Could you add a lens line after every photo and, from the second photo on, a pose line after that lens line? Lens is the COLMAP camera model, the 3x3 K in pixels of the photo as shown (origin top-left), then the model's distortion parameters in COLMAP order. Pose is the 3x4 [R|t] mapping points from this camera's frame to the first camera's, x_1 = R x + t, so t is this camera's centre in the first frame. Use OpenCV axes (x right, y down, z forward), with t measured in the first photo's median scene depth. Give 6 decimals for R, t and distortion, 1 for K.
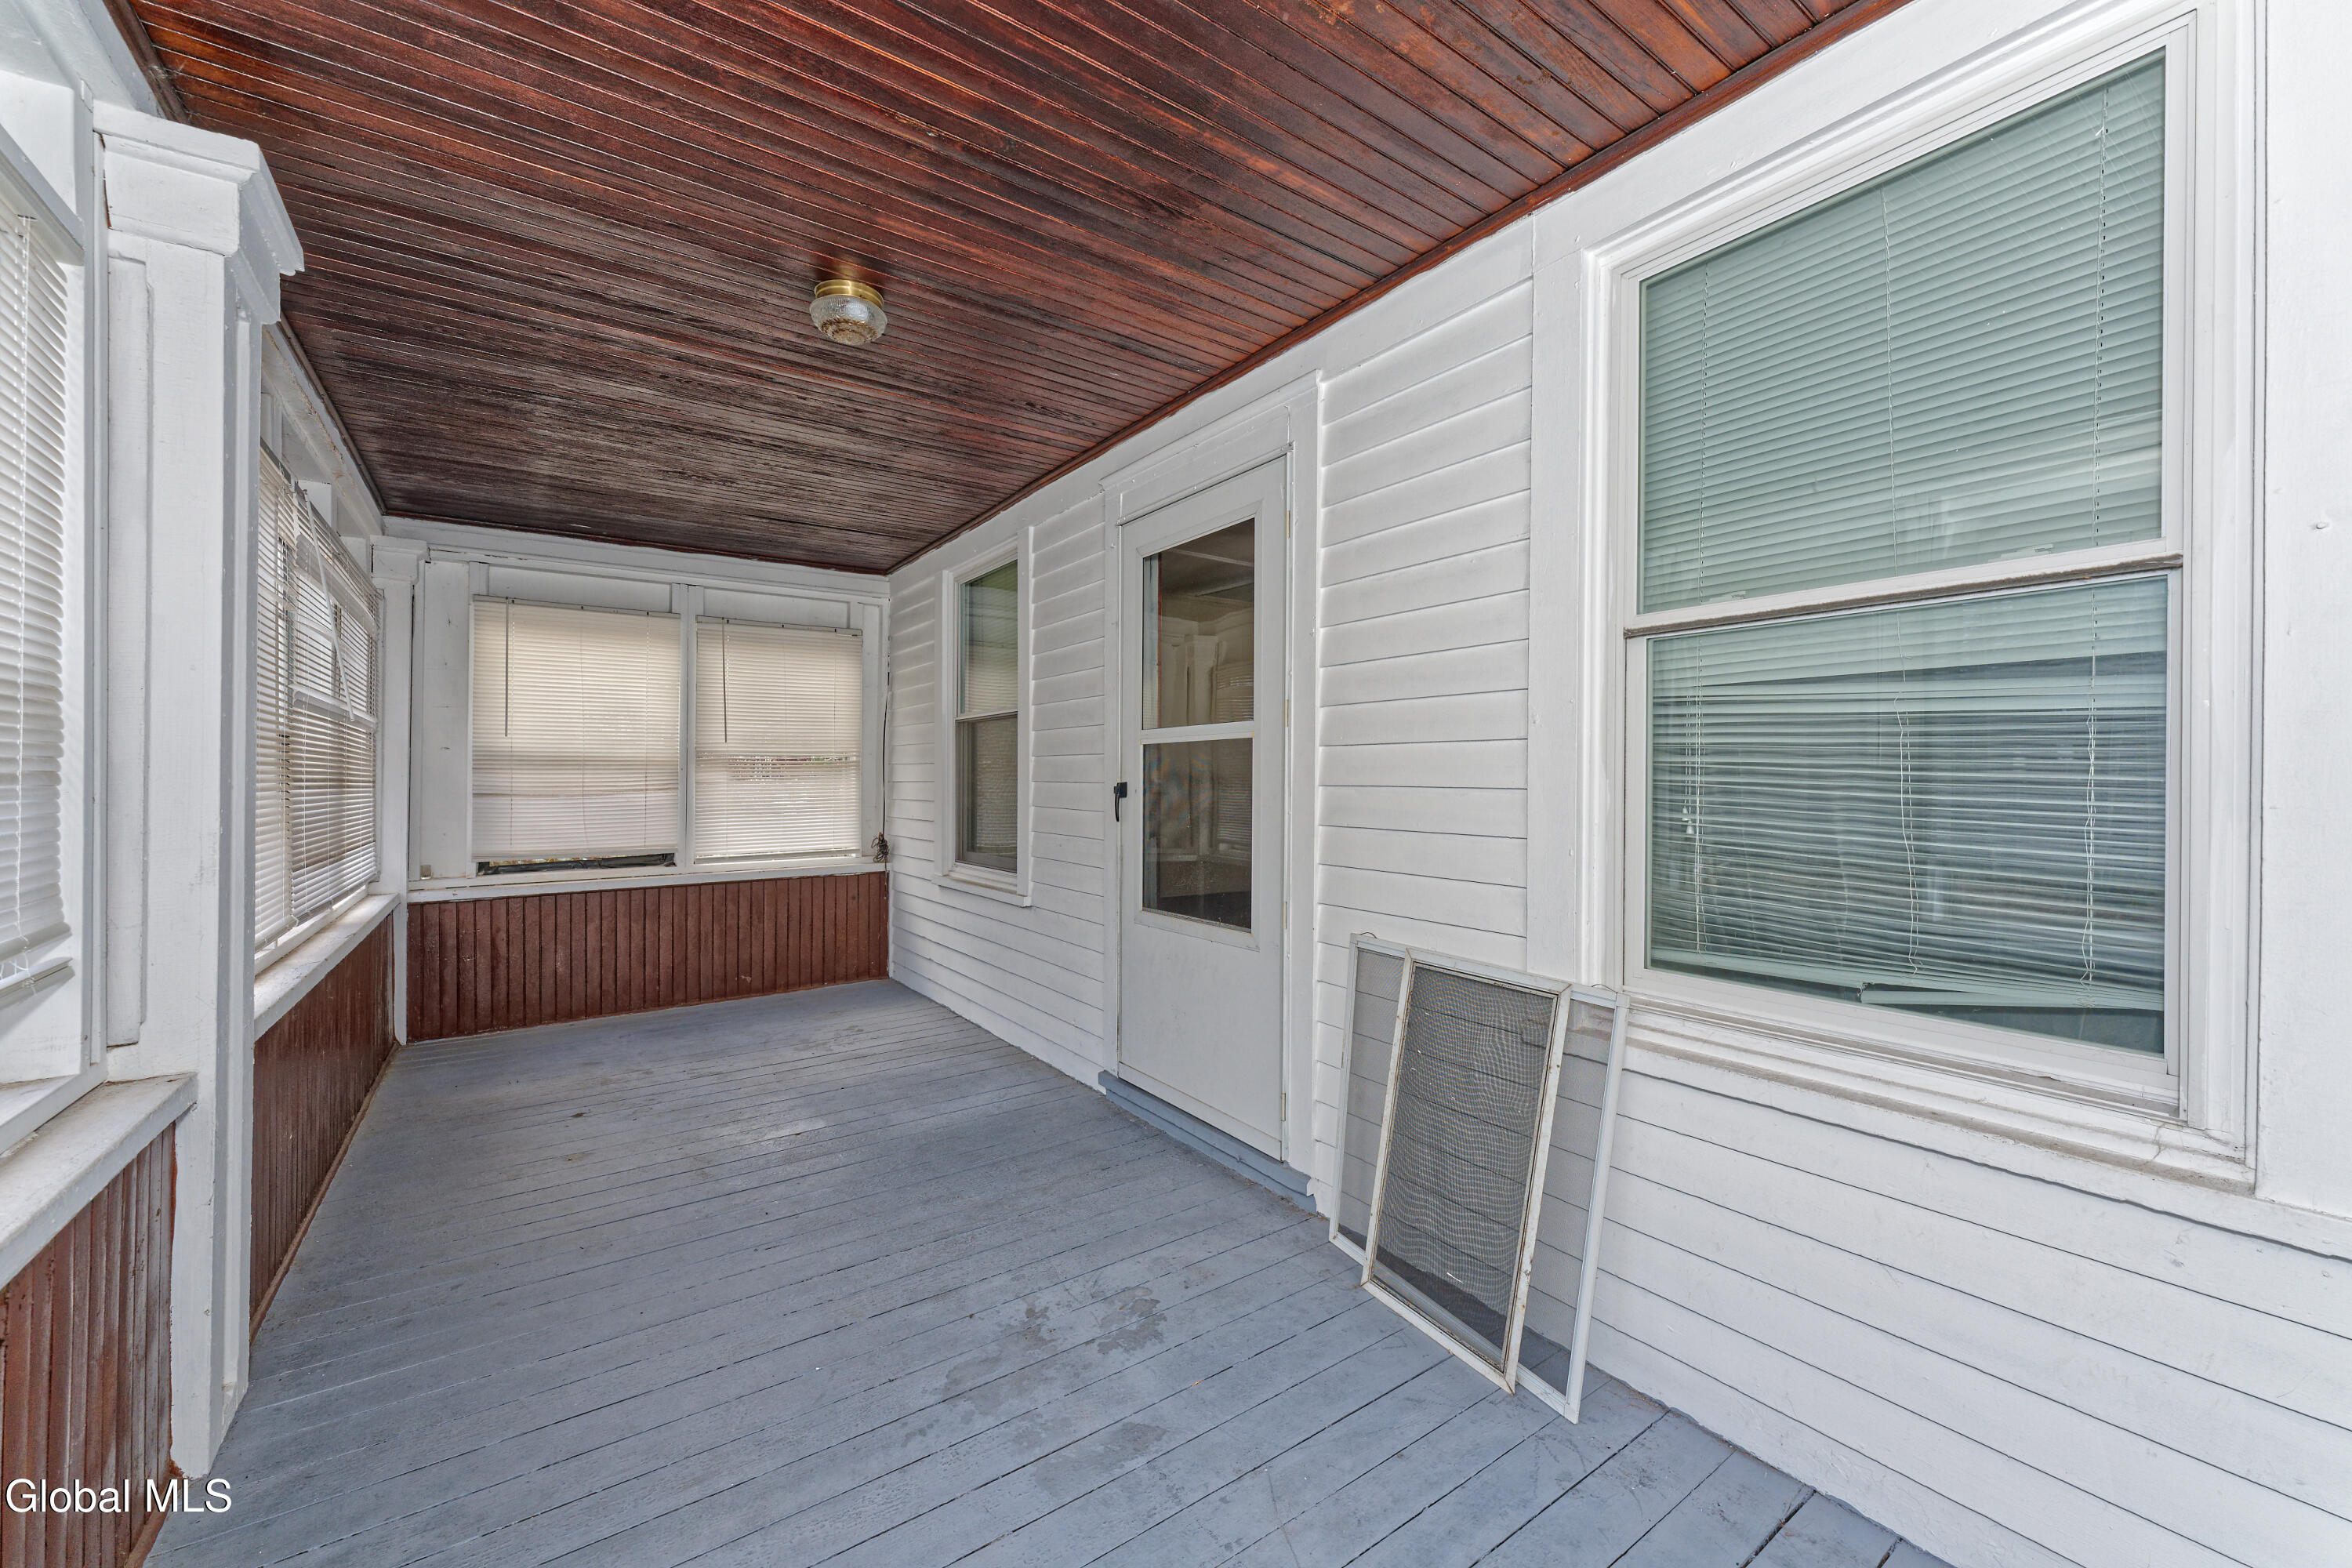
lens RADIAL K [[935.2, 0, 1174.9], [0, 935.2, 779.7], [0, 0, 1]] dist [0.004566, -0.000680]
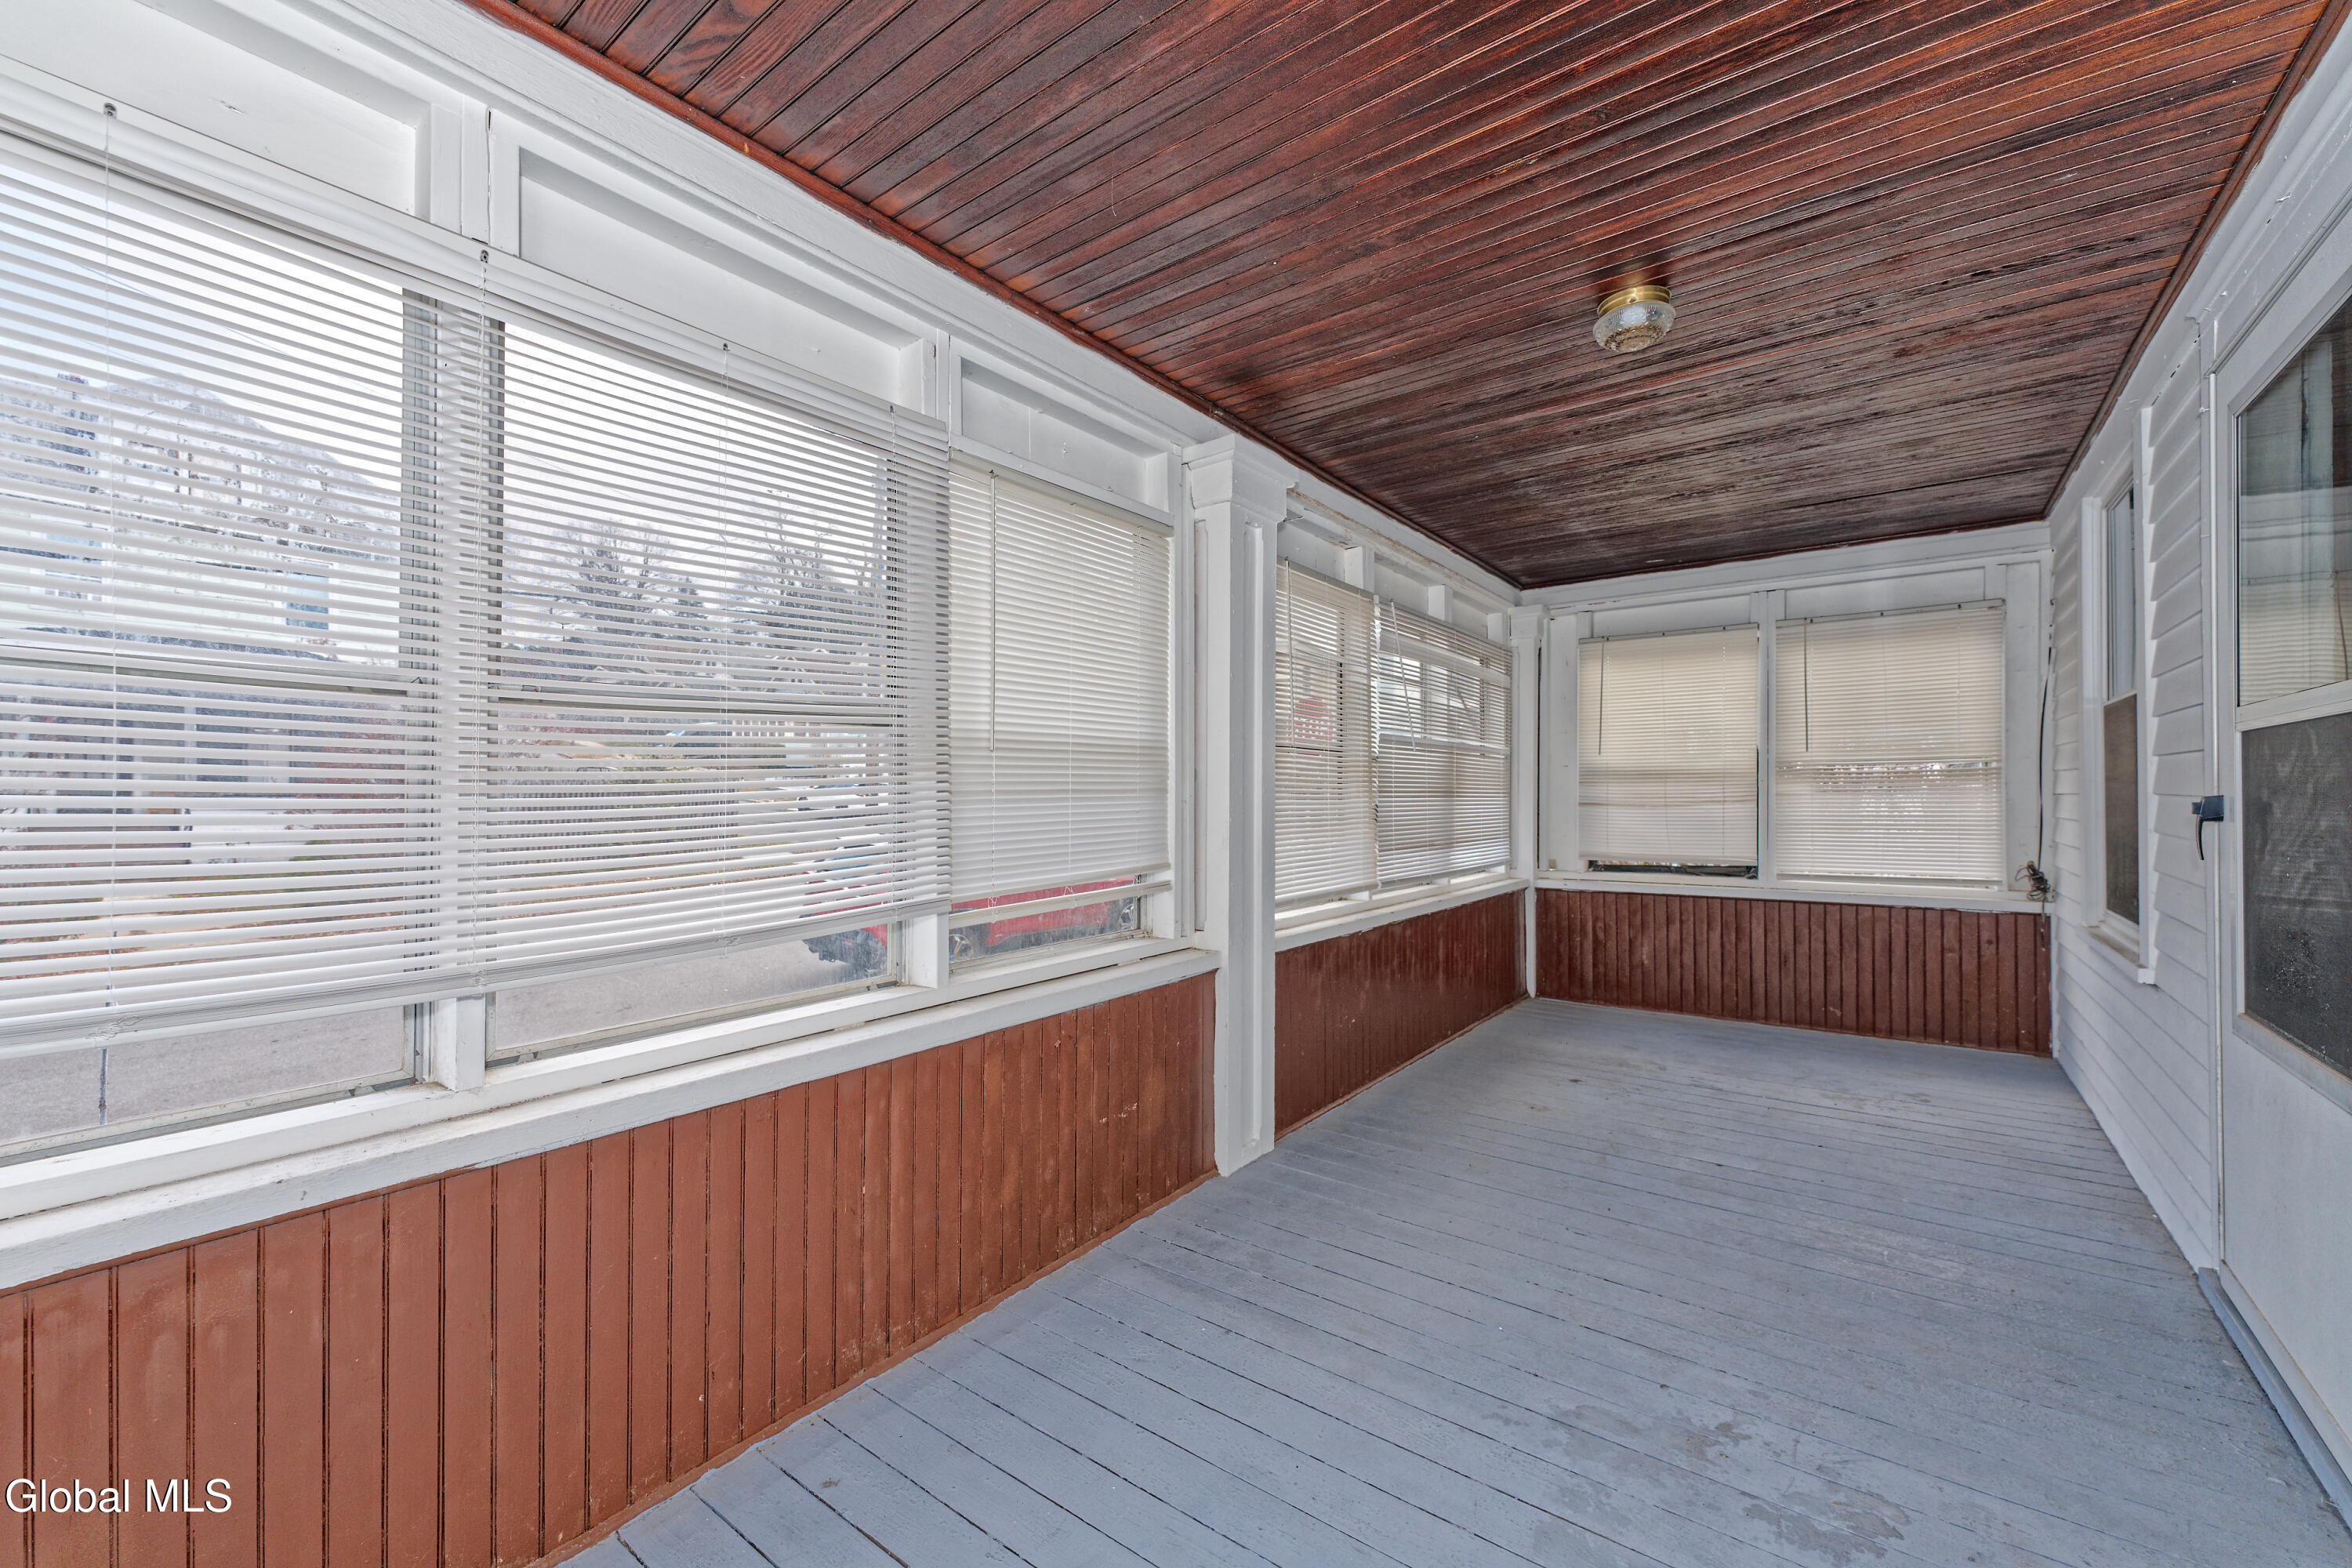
lens RADIAL K [[935.2, 0, 1174.9], [0, 935.2, 779.7], [0, 0, 1]] dist [0.004566, -0.000680]
pose [[0.302823, -0.012107, -0.952970, 0.278433], [0.000227, 0.999920, -0.012632, -0.000085], [0.953047, 0.003609, 0.302801, 0.151201]]
